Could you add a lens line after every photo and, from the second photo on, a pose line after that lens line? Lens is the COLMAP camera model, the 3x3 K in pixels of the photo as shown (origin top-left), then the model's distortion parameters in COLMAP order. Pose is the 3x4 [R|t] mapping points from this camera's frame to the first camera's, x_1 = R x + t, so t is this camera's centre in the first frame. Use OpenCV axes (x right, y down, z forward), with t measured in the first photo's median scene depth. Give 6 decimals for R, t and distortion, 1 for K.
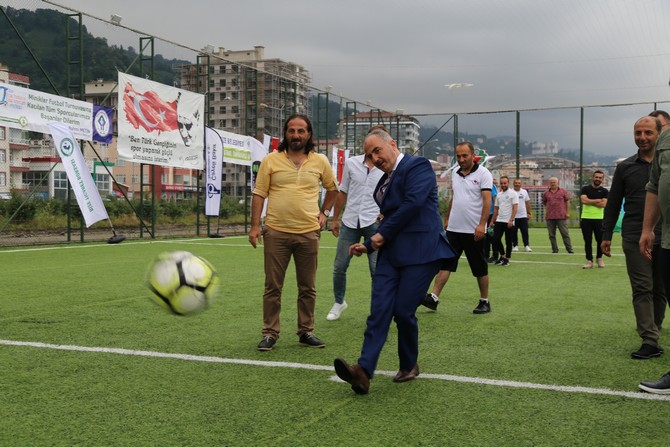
lens RADIAL K [[825.3, 0, 335.0], [0, 825.3, 223.5], [0, 0, 1]] dist [0.006500, 0.023307]
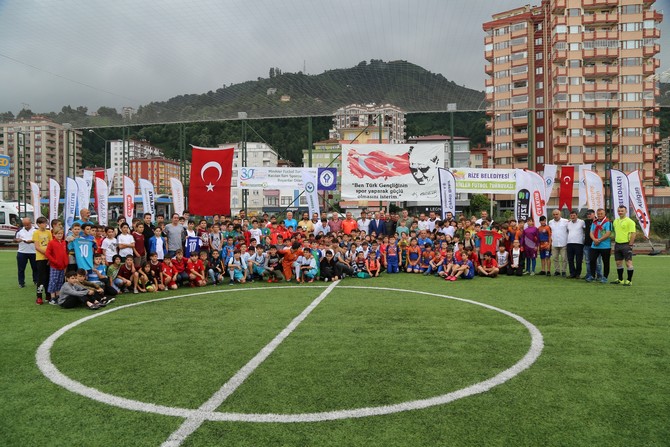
lens RADIAL K [[448.4, 0, 335.0], [0, 448.4, 223.5], [0, 0, 1]] dist [-0.119727, 0.067403]
pose [[0.239787, 0.010869, -0.970765, 0.532844], [-0.014412, 0.999867, 0.007635, -0.036629], [0.970719, 0.012160, 0.239911, 0.744123]]
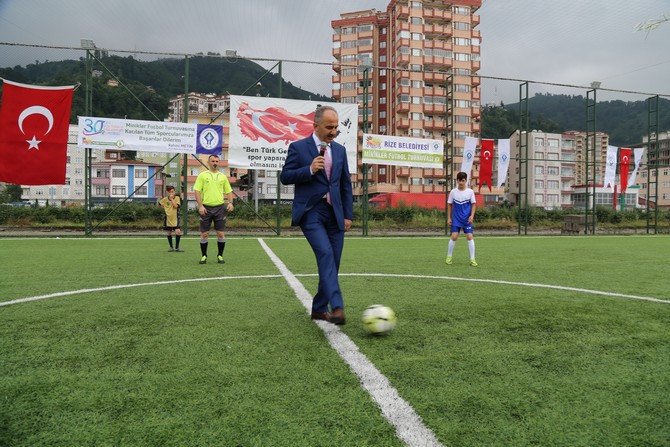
lens RADIAL K [[448.4, 0, 335.0], [0, 448.4, 223.5], [0, 0, 1]] dist [-0.119727, 0.067403]
pose [[0.570130, 0.017779, -0.821362, 0.338161], [-0.020804, 0.999758, 0.007200, -0.004049], [0.821291, 0.012983, 0.570362, 0.720934]]
